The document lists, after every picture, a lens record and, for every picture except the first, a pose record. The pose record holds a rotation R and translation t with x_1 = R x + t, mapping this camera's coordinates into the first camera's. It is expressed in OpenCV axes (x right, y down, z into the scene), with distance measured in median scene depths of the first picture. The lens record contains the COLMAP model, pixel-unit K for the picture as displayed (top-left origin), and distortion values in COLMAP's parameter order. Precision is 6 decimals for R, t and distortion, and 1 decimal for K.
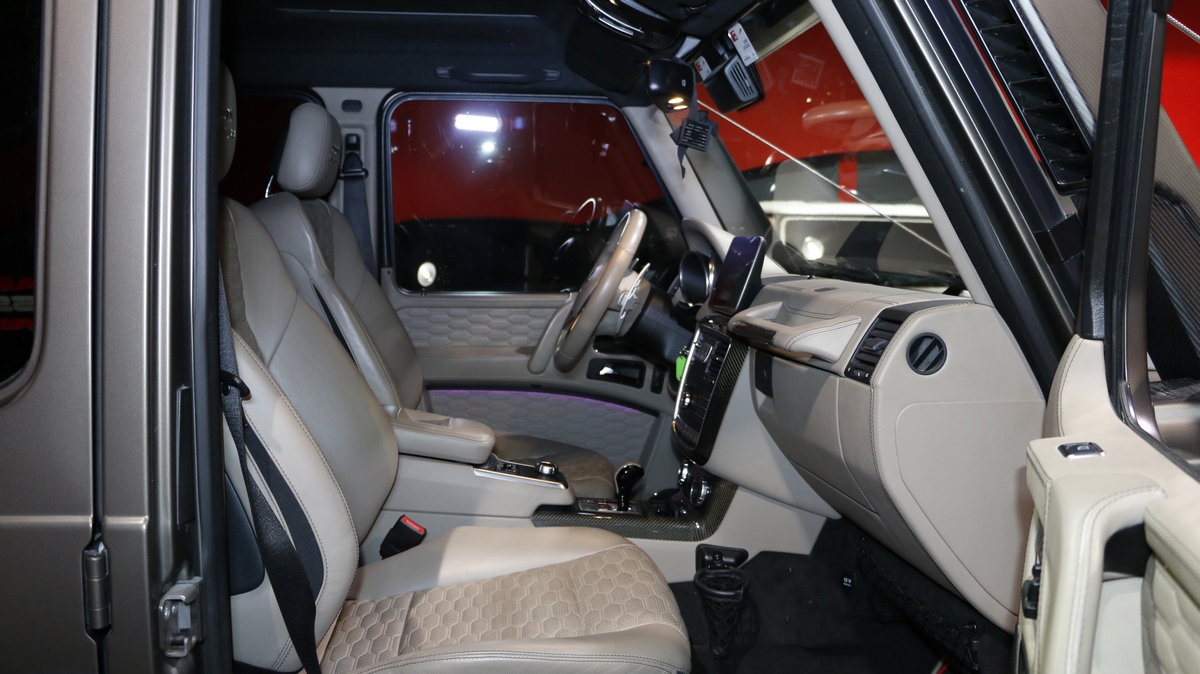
lens RADIAL K [[981.9, 0, 600.9], [0, 981.9, 320.2], [0, 0, 1]] dist [-0.176124, 0.148457]
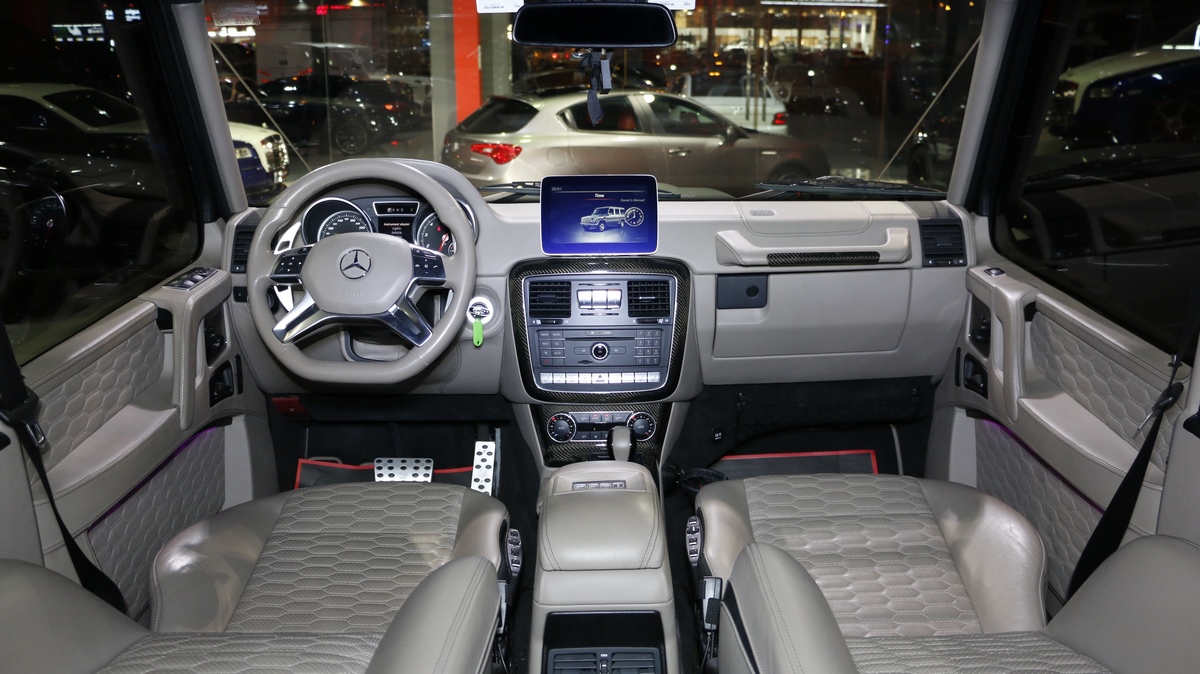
lens RADIAL K [[993.7, 0, 609.6], [0, 993.7, 330.5], [0, 0, 1]] dist [-0.185377, 0.198139]
pose [[0.108563, -0.307528, 0.945326, -0.874161], [0.097768, 0.949639, 0.297703, -0.241163], [-0.989270, 0.060103, 0.133162, 0.894735]]
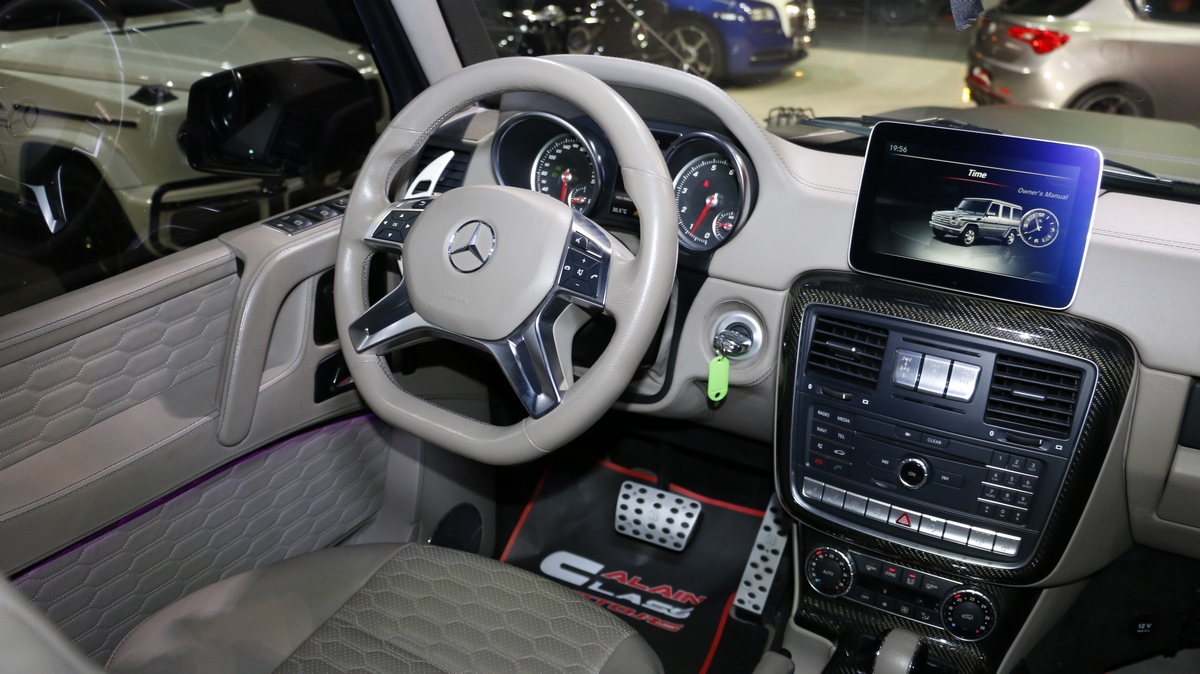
lens RADIAL K [[993.7, 0, 609.6], [0, 993.7, 330.5], [0, 0, 1]] dist [-0.185377, 0.198139]
pose [[0.612583, -0.345244, 0.711019, -0.364845], [0.089861, 0.924150, 0.371312, -0.198873], [-0.785282, -0.163566, 0.597142, 0.868654]]
